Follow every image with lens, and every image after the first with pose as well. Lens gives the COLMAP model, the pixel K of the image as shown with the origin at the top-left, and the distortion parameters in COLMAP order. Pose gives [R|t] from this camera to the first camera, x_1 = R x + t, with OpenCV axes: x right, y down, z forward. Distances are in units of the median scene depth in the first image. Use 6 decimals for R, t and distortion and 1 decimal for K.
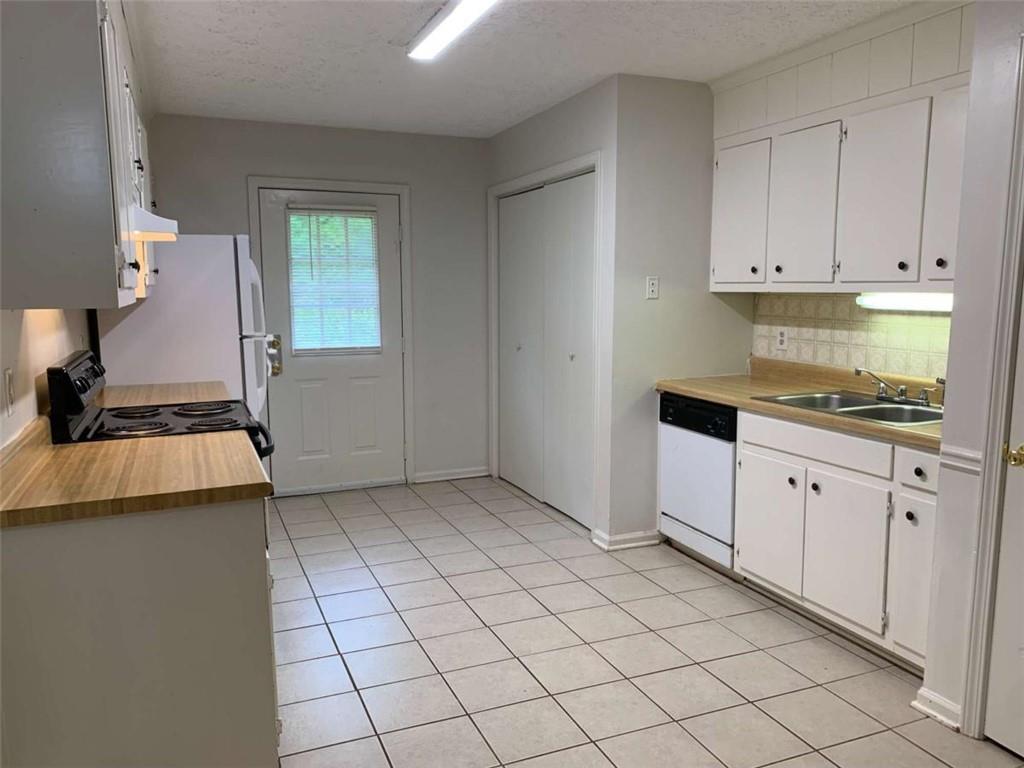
lens RADIAL K [[784.8, 0, 512.3], [0, 784.8, 386.7], [0, 0, 1]] dist [0.033018, -0.005494]
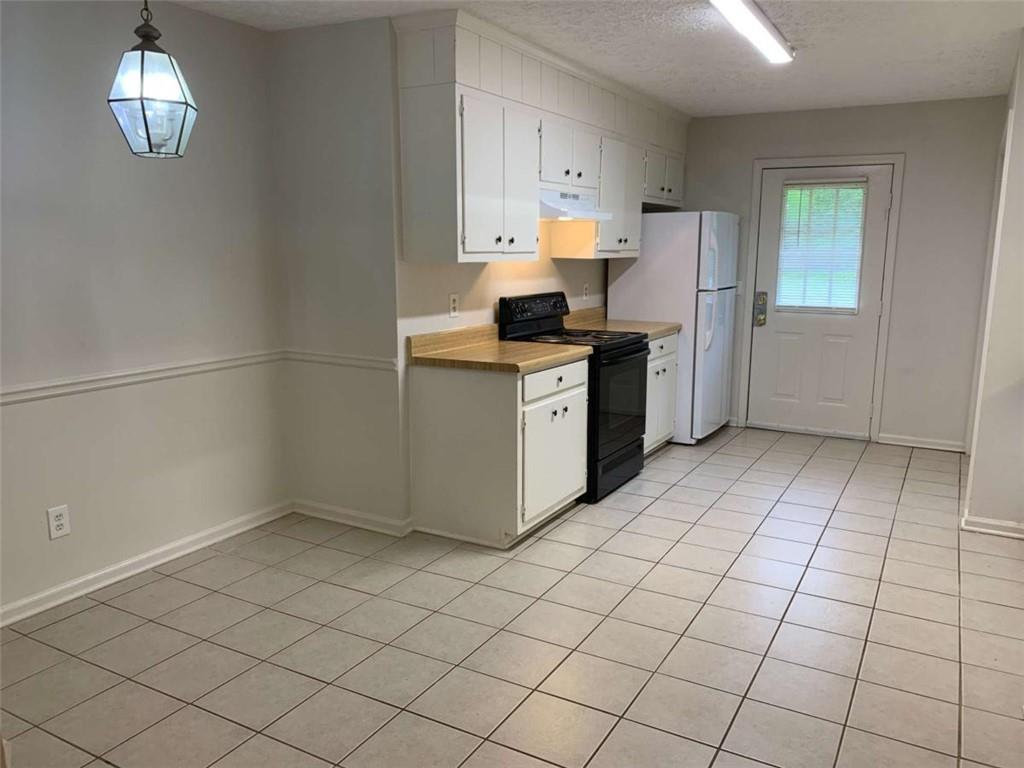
lens RADIAL K [[784.8, 0, 513.3], [0, 784.8, 381.8], [0, 0, 1]] dist [0.033018, -0.005494]
pose [[0.610186, 0.140568, -0.779688, 0.423151], [-0.110787, 0.989604, 0.091711, 0.001000], [0.784474, 0.030419, 0.619416, -0.033153]]
